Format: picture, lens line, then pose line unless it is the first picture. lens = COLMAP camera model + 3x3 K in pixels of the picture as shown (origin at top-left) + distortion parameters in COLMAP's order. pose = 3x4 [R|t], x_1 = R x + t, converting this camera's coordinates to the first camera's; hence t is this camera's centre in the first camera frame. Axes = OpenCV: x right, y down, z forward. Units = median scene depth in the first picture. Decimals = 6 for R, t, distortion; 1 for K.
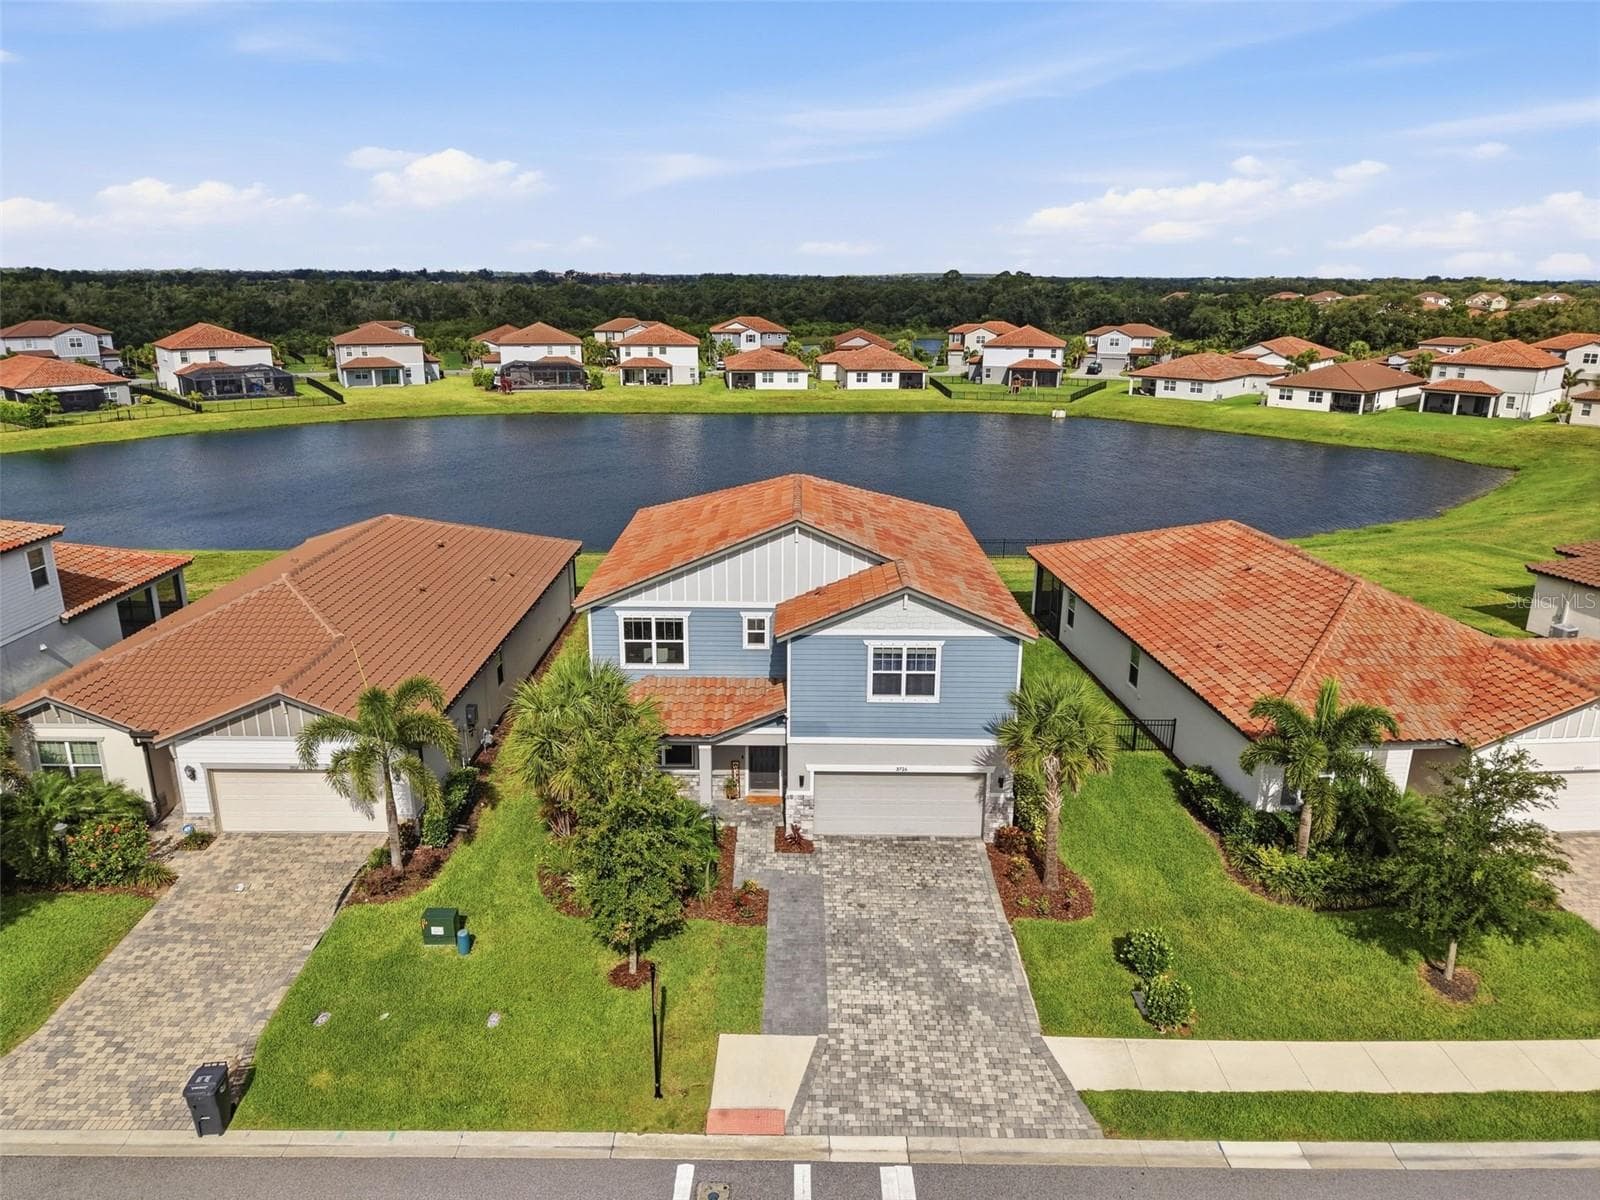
lens RADIAL K [[1120.5, 0, 758.5], [0, 1120.5, 596.4], [0, 0, 1]] dist [0.154258, -0.331640]
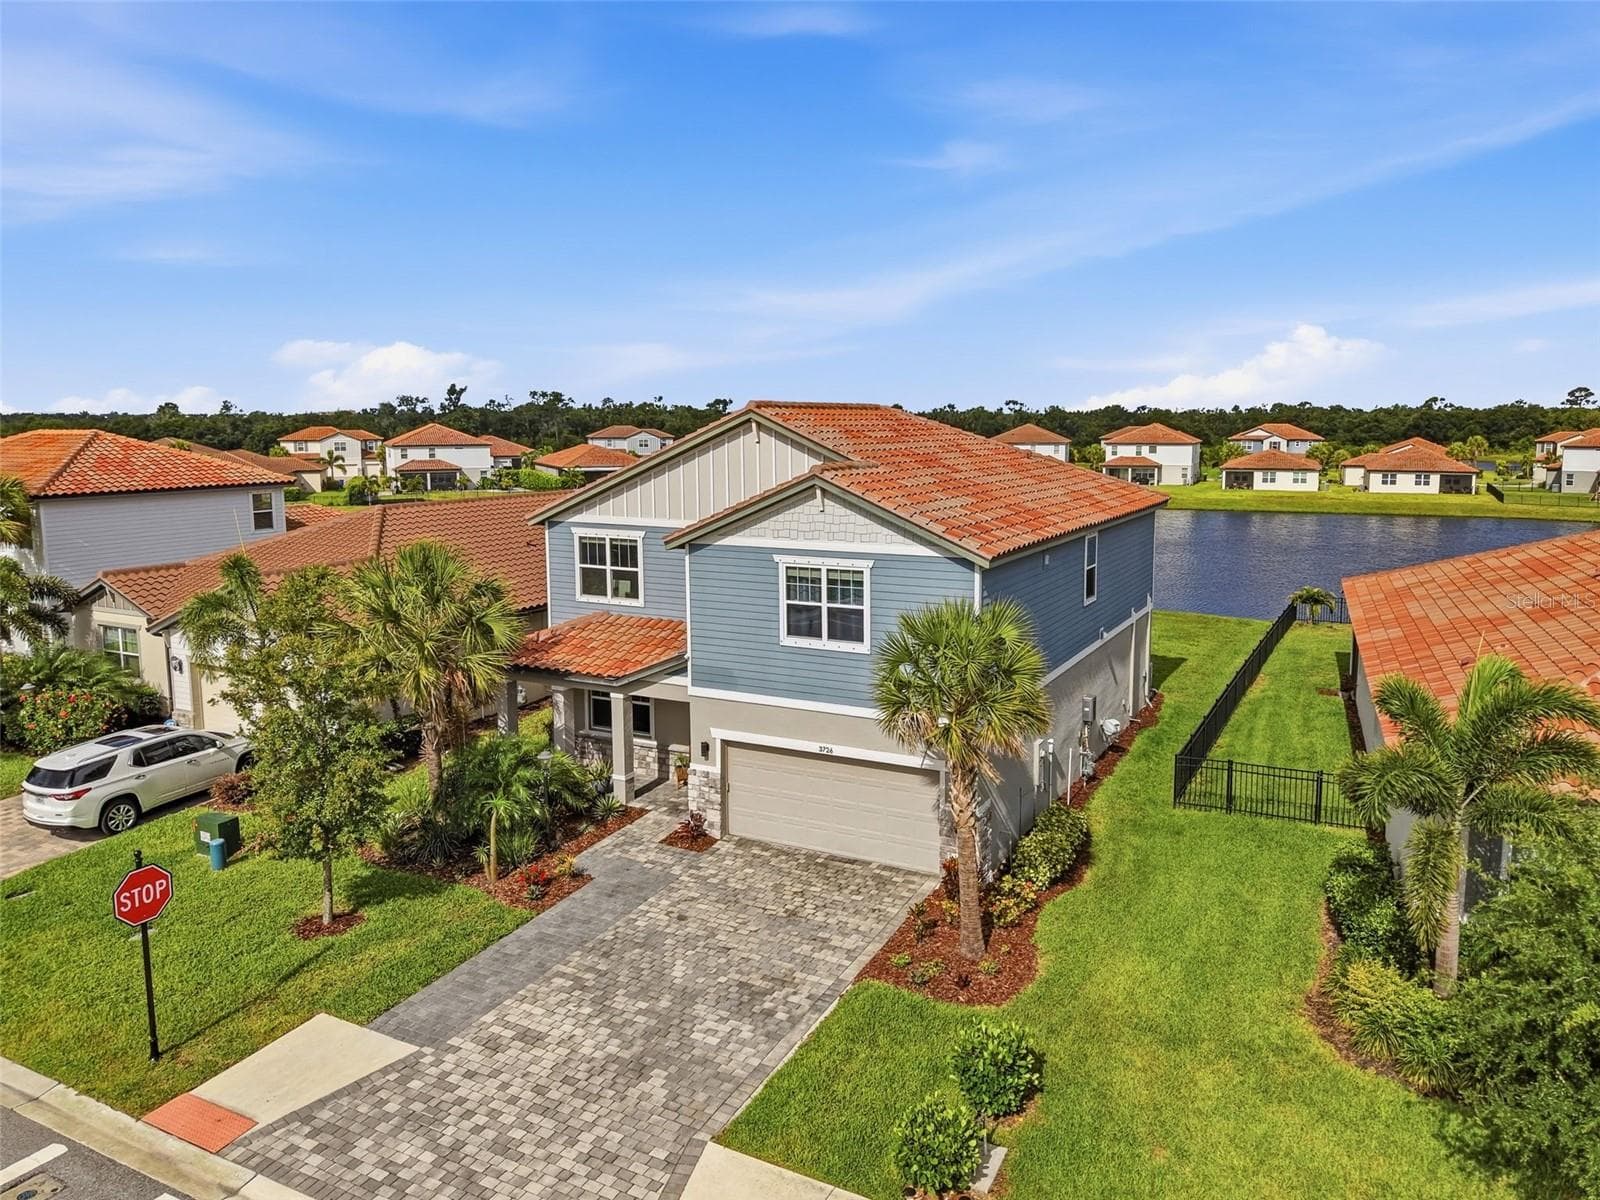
lens RADIAL K [[1118.2, 0, 804.9], [0, 1118.2, 525.1], [0, 0, 1]] dist [0.038792, -0.040717]
pose [[0.893869, 0.036951, -0.446804, 0.417096], [-0.117964, 0.980866, -0.154878, 0.124458], [0.432531, 0.191147, 0.881124, 0.352490]]
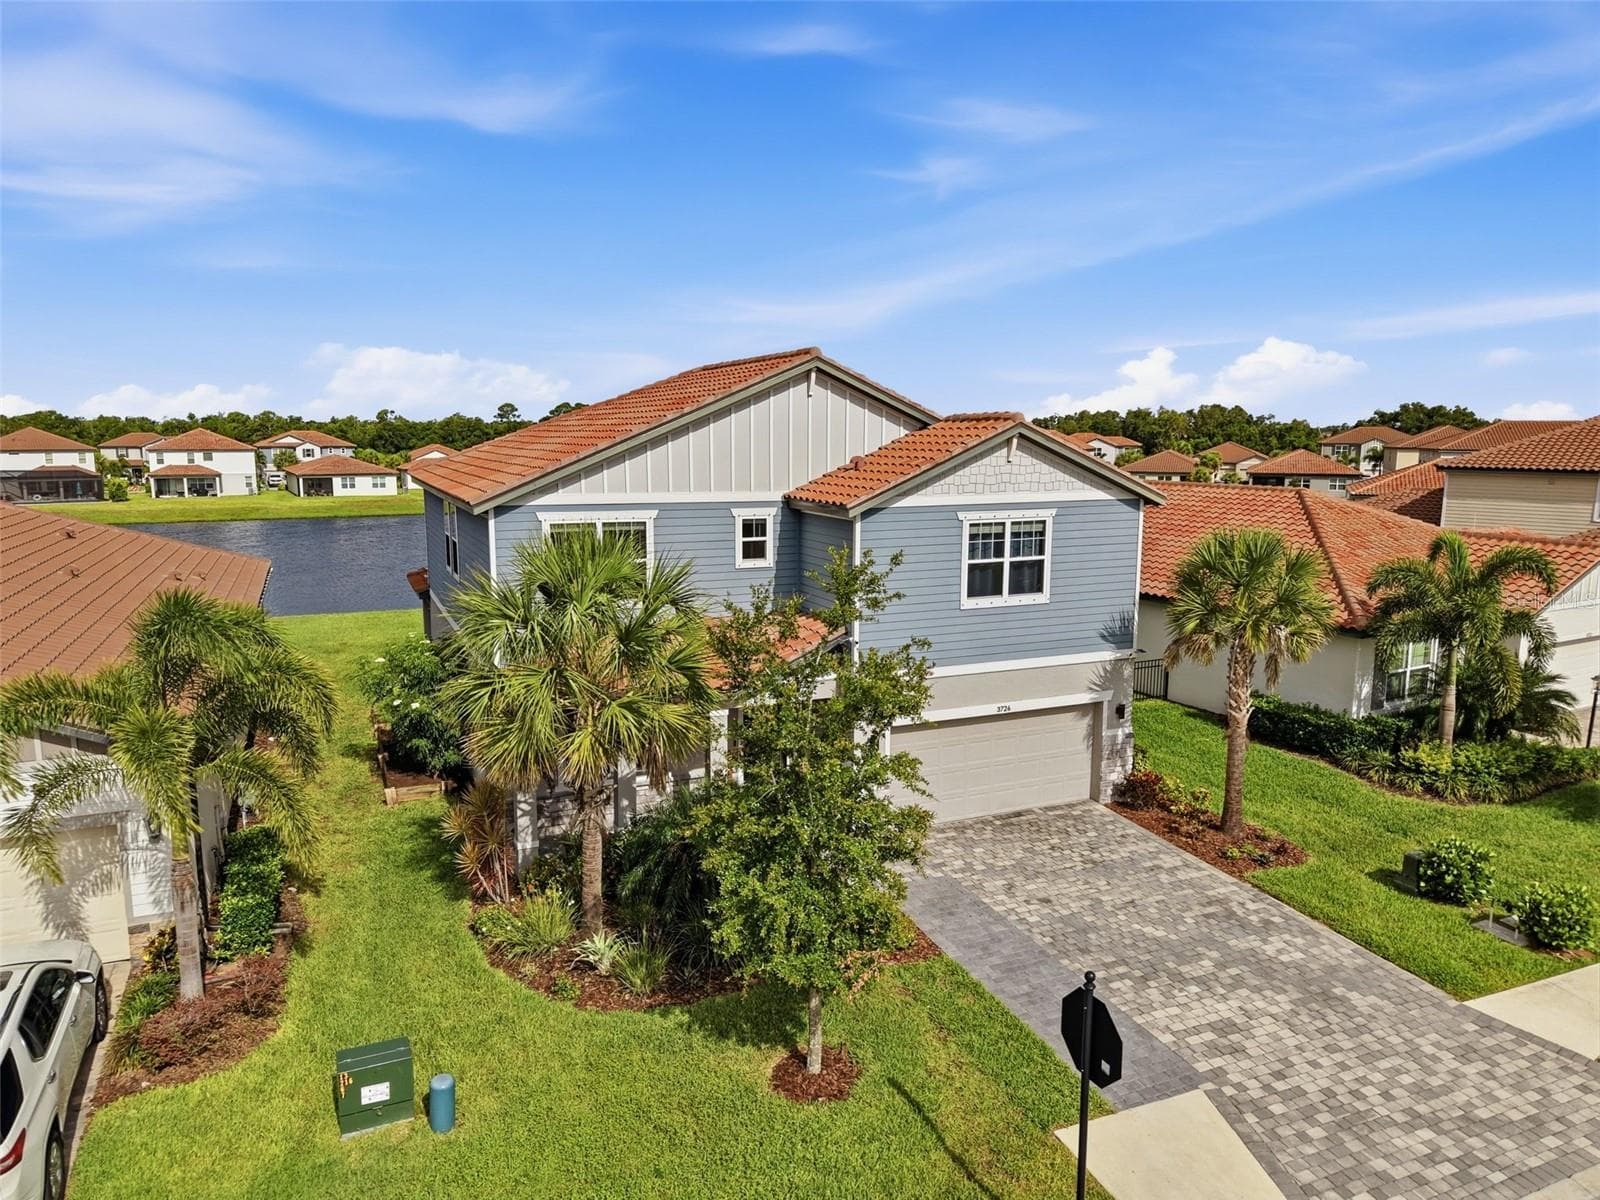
lens RADIAL K [[1123.0, 0, 800.0], [0, 1123.0, 600.0], [0, 0, 1]] dist [0.033575, -0.031486]
pose [[0.904193, -0.064371, 0.422247, -0.266219], [0.118173, 0.987691, -0.102482, 0.142062], [-0.410452, 0.142561, 0.900669, 0.423983]]
